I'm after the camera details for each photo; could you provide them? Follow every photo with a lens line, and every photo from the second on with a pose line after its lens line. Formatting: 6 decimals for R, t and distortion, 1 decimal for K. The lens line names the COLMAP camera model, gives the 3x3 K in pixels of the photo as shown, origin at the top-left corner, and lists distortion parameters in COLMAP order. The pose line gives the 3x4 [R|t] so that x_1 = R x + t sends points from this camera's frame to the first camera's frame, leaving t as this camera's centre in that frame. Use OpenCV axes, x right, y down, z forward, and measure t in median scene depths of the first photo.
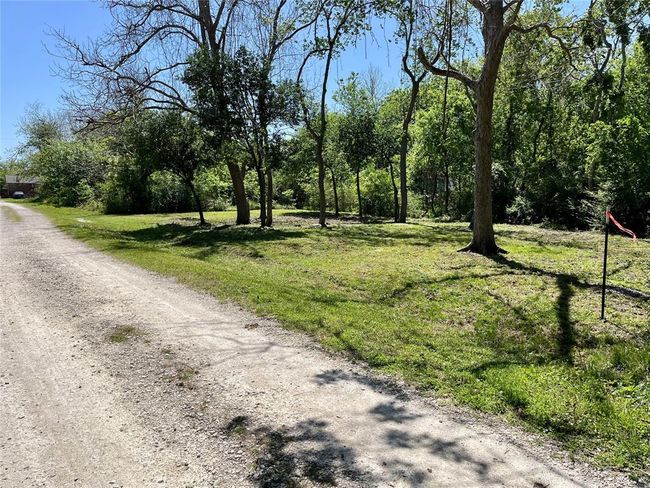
lens RADIAL K [[491.4, 0, 330.2], [0, 491.4, 240.5], [0, 0, 1]] dist [0.051240, -0.080478]
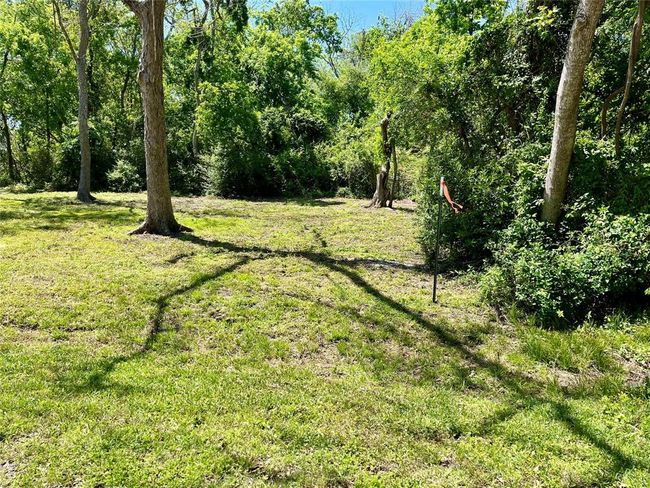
lens RADIAL K [[491.4, 0, 323.8], [0, 491.4, 246.1], [0, 0, 1]] dist [0.051240, -0.080478]
pose [[0.646906, -0.126030, 0.752083, -0.075680], [0.061233, 0.991649, 0.113506, -0.018177], [-0.760107, -0.027376, 0.649221, 0.183905]]
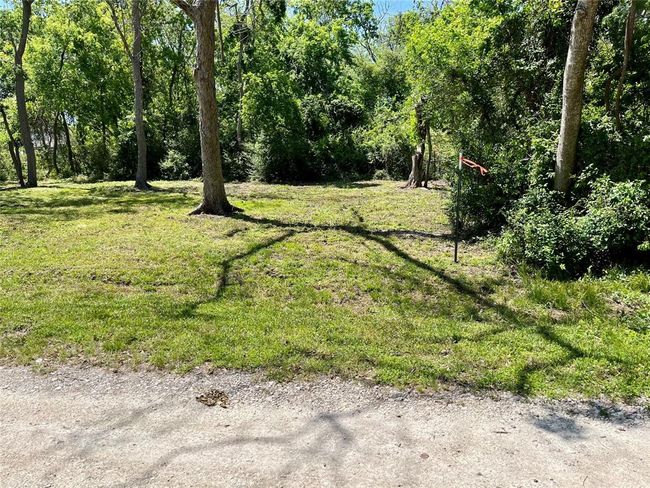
lens RADIAL K [[491.4, 0, 327.8], [0, 491.4, 247.6], [0, 0, 1]] dist [0.051240, -0.080478]
pose [[0.698323, -0.159429, 0.697801, -0.112814], [0.086990, 0.986556, 0.138348, -0.012553], [-0.710477, -0.035910, 0.702804, 0.148755]]
